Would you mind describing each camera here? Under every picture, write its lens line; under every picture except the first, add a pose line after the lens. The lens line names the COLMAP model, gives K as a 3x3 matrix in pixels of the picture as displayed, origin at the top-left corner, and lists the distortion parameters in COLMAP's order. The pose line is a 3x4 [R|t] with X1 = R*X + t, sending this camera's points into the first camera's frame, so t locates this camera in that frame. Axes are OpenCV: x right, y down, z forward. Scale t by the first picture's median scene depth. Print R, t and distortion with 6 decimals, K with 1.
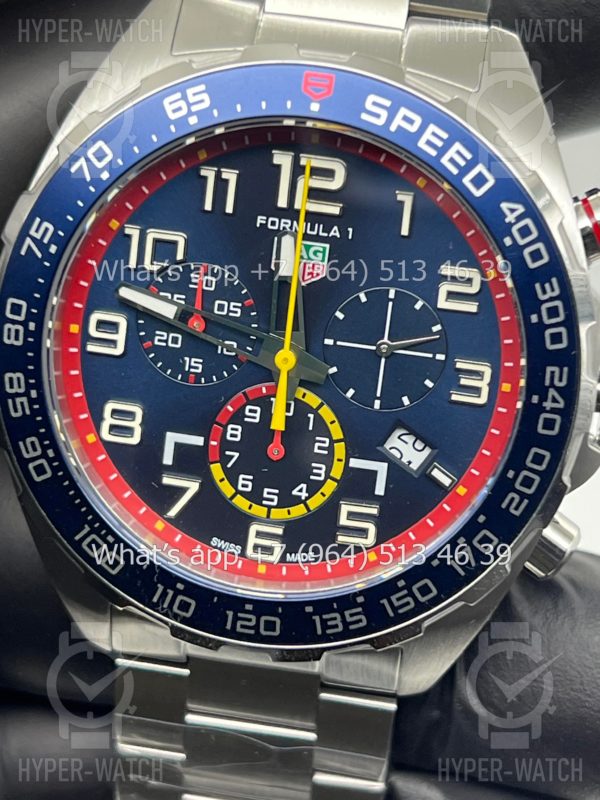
lens RADIAL K [[1796.2, 0, 300.0], [0, 1796.2, 400.0], [0, 0, 1]] dist [0.150591, -0.234816]
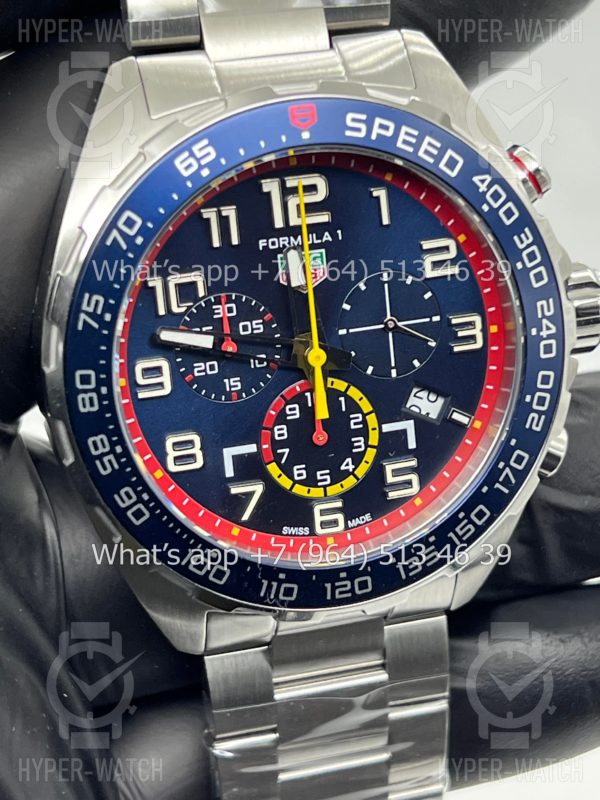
lens RADIAL K [[1784.2, 0, 256.9], [0, 1784.2, 403.2], [0, 0, 1]] dist [0.092959, 0.400572]
pose [[0.916115, -0.278434, 0.288456, -0.373770], [0.266174, 0.960453, 0.081735, -0.096169], [-0.299807, 0.001901, 0.953998, -0.061097]]
